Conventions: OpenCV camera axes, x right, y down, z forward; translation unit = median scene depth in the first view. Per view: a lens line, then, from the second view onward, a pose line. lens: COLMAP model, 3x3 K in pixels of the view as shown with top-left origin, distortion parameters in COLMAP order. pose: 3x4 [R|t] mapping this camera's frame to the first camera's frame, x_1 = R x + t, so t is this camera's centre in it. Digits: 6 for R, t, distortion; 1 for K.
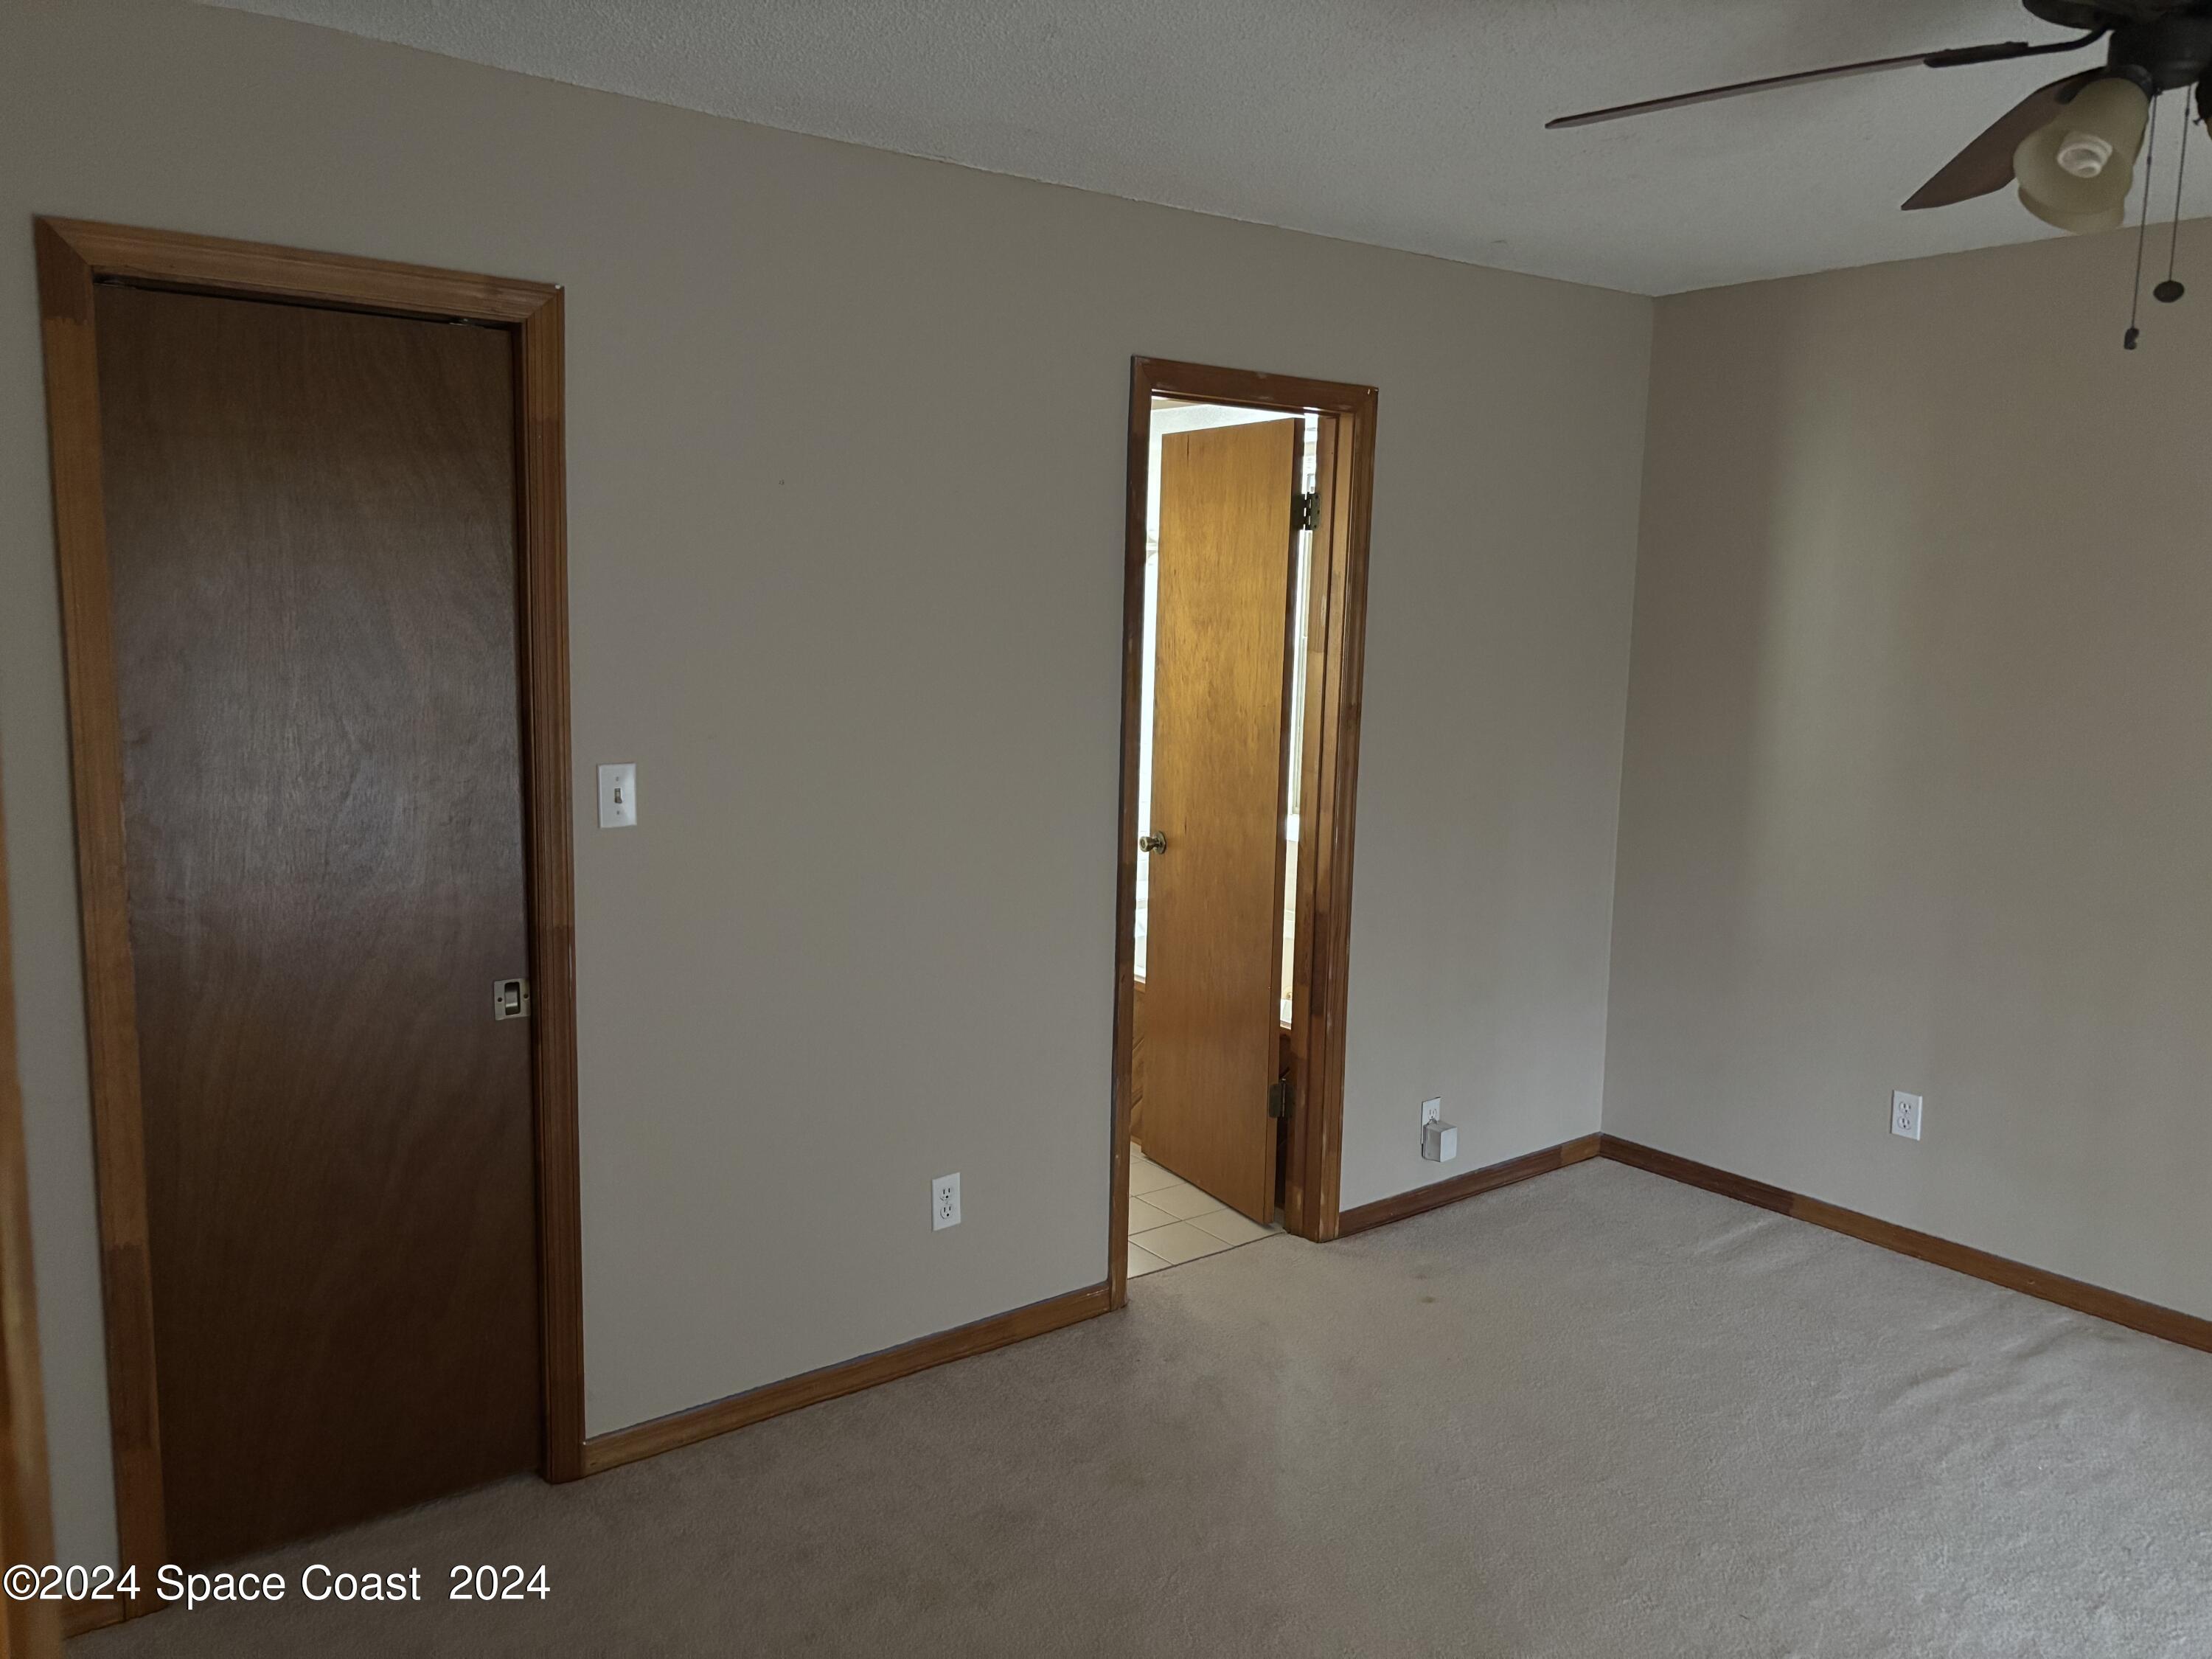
lens RADIAL K [[1681.5, 0, 1117.3], [0, 1681.5, 831.9], [0, 0, 1]] dist [0.070565, -0.069539]
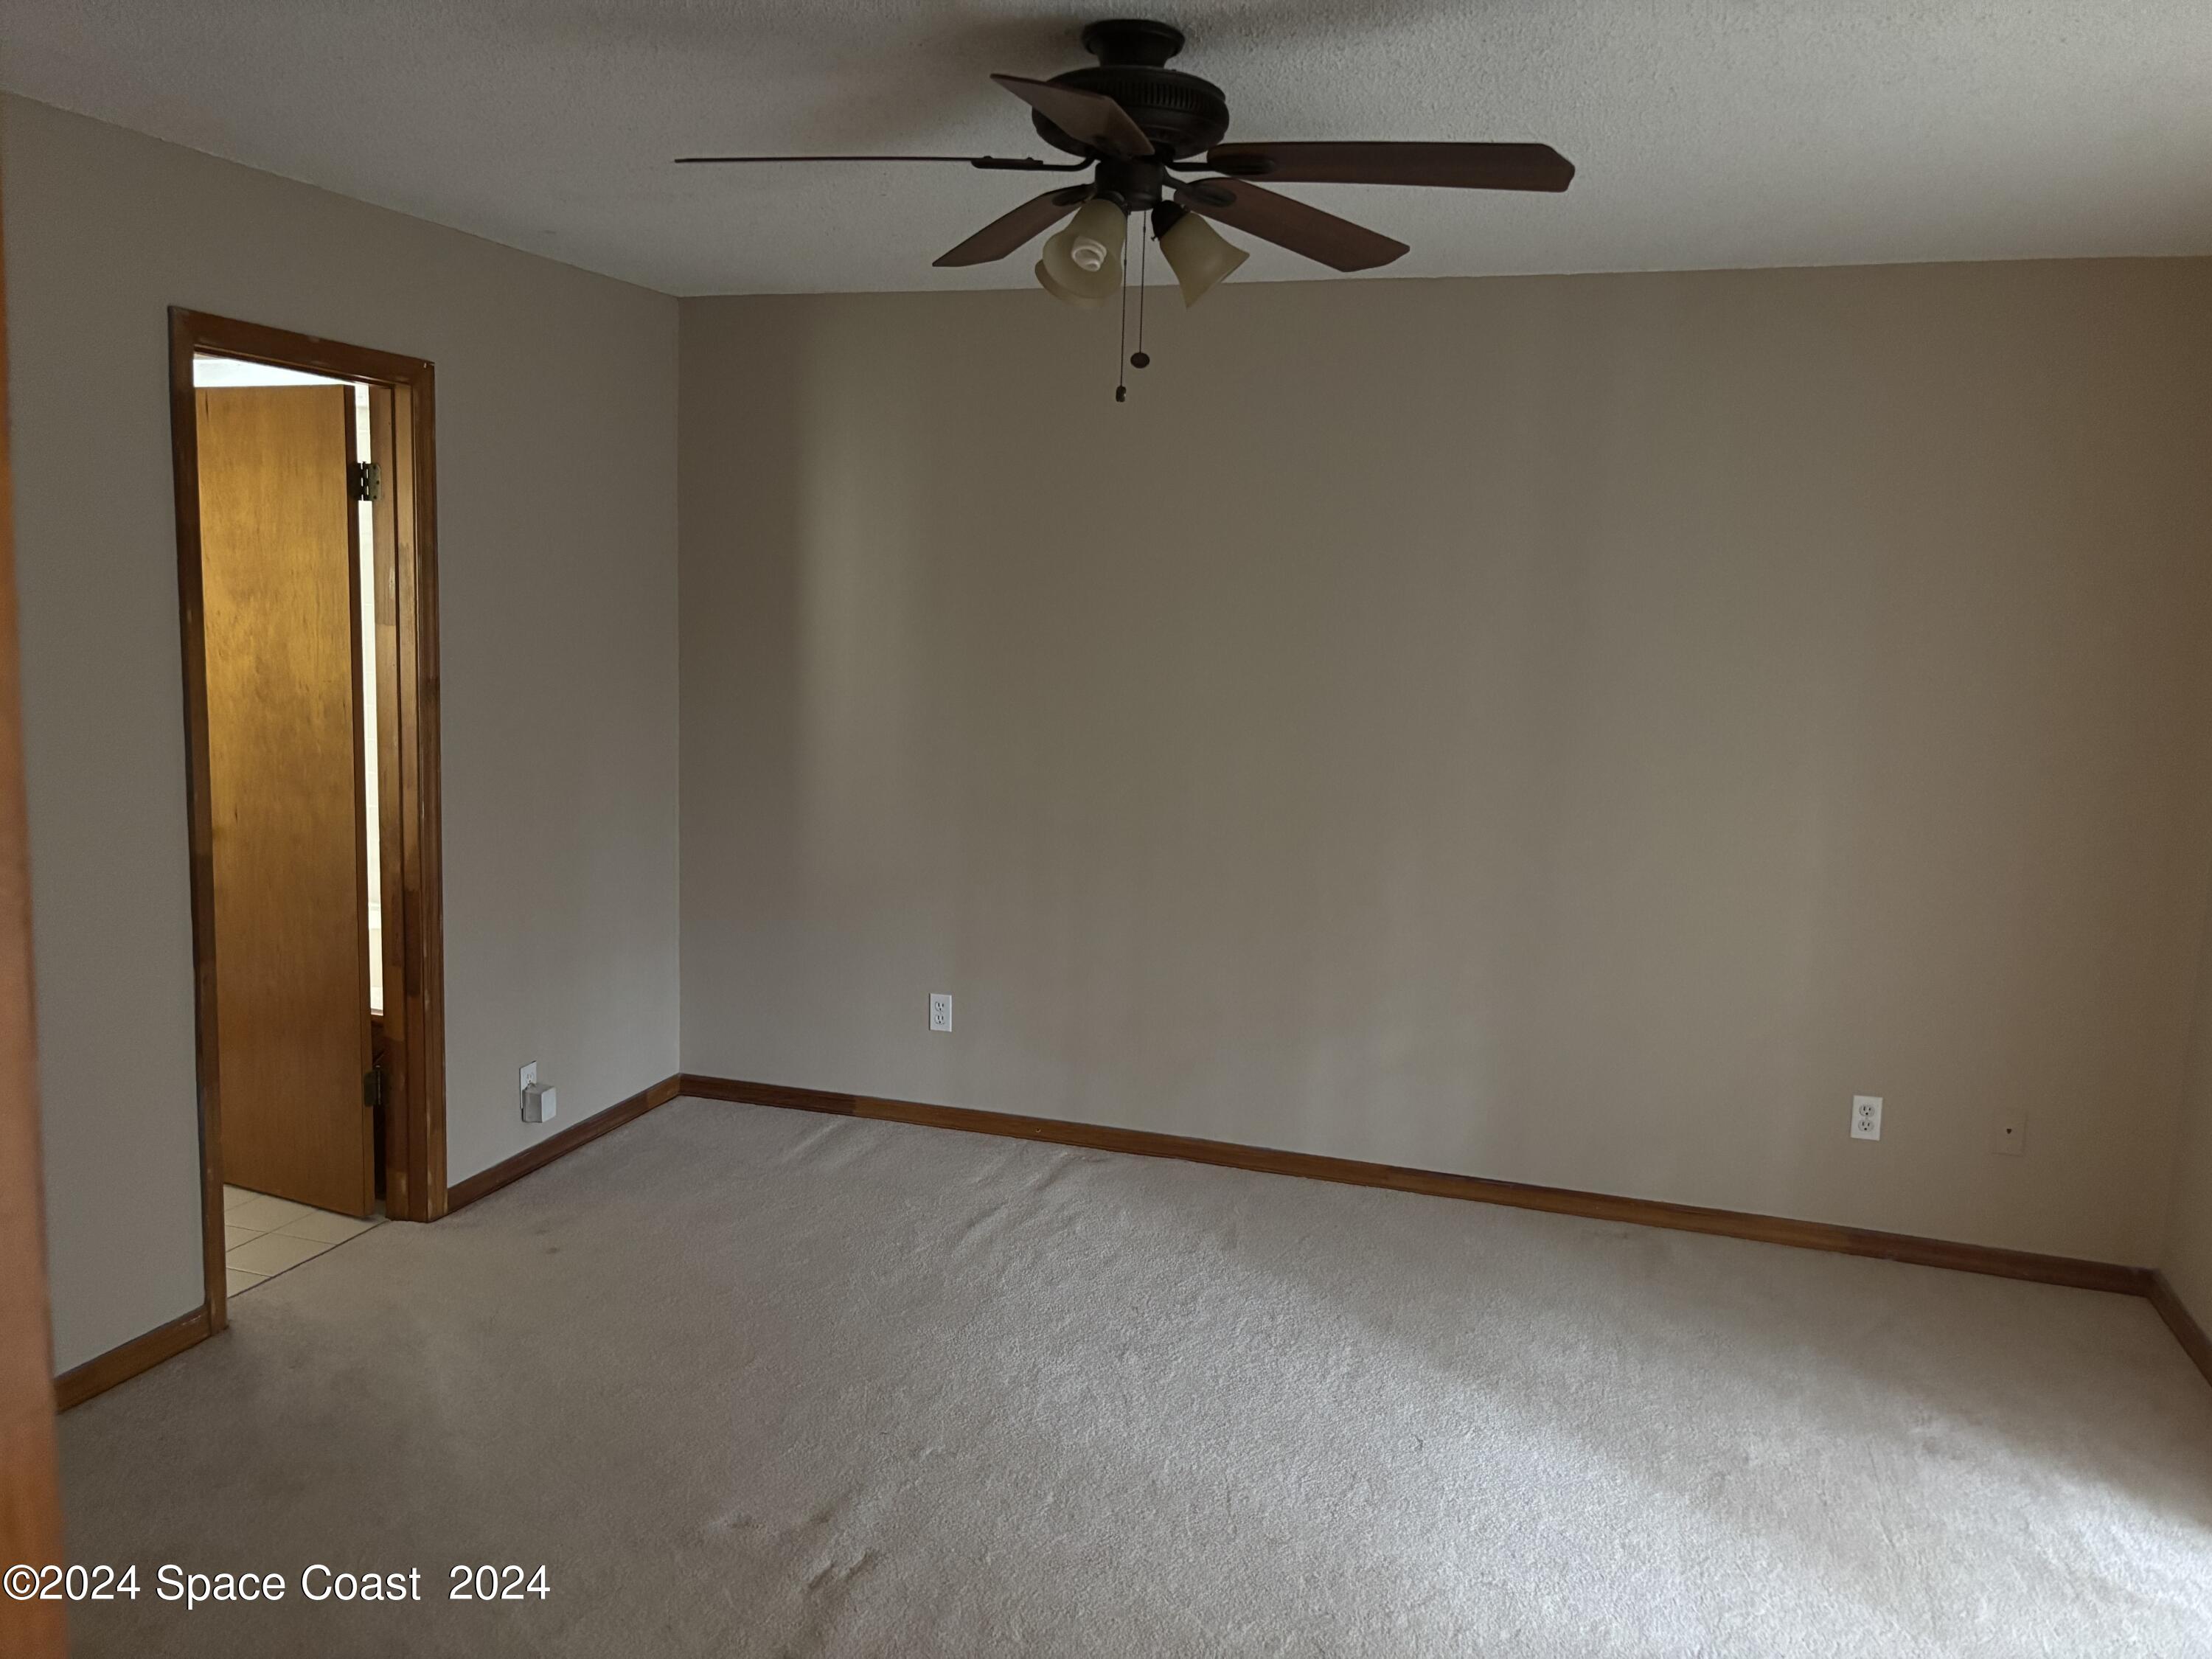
lens RADIAL K [[1681.5, 0, 1092.1], [0, 1681.5, 828.5], [0, 0, 1]] dist [0.070565, -0.069539]
pose [[0.832266, -0.071881, 0.549696, -0.096635], [0.064899, 0.997373, 0.032162, 0.006051], [-0.550565, 0.008907, 0.834745, -0.053640]]
